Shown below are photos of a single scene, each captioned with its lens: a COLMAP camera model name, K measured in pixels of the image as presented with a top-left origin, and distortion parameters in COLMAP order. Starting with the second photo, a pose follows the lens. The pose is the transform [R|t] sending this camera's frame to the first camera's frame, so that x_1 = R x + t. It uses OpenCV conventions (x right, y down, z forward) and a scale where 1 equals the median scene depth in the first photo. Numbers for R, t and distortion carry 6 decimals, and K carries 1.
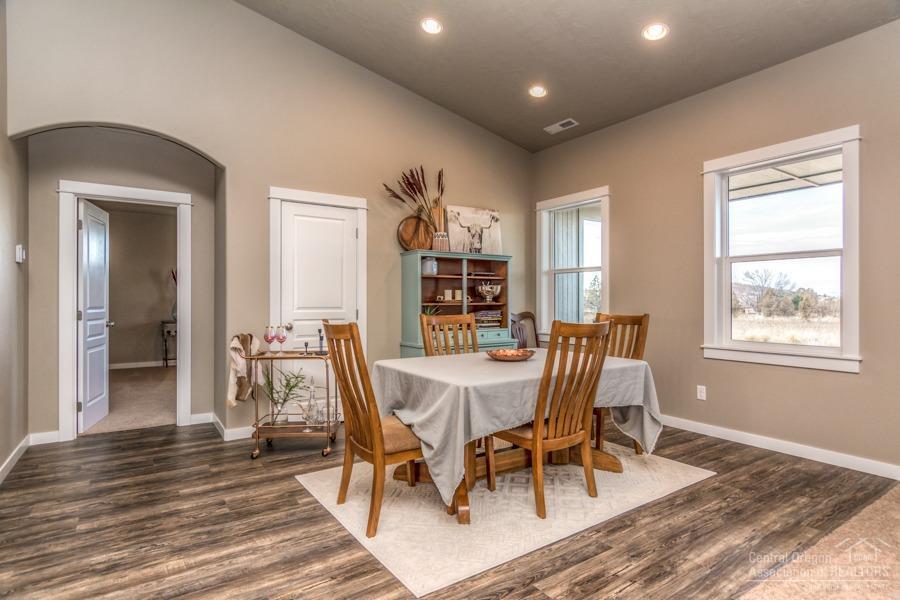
lens RADIAL K [[469.0, 0, 453.2], [0, 469.0, 297.6], [0, 0, 1]] dist [0.000476, -0.001191]
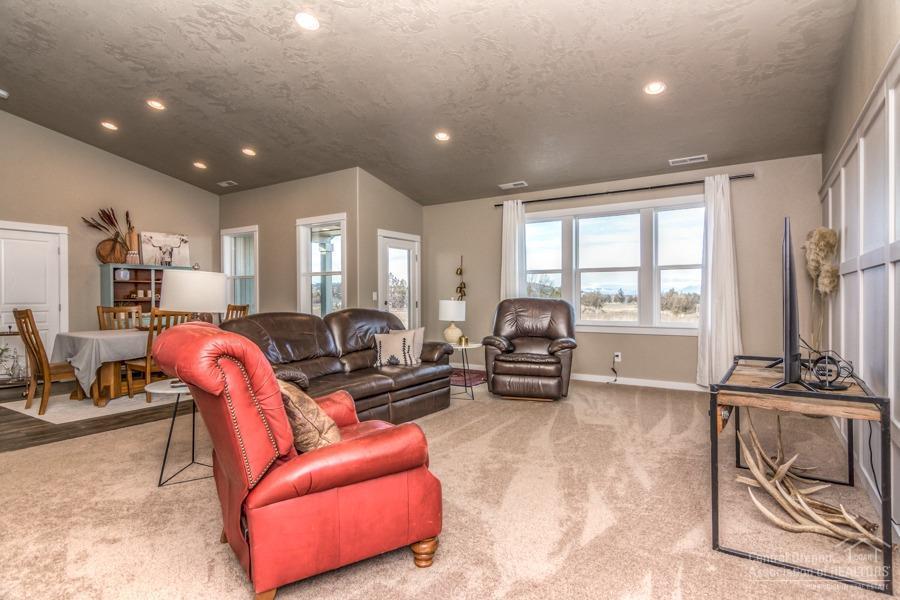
lens RADIAL K [[469.0, 0, 446.8], [0, 469.0, 298.4], [0, 0, 1]] dist [0.000476, -0.001191]
pose [[0.923466, -0.005533, 0.383642, 0.312712], [0.002378, 0.999959, 0.008698, -0.002054], [-0.383674, -0.007120, 0.923441, -0.718400]]
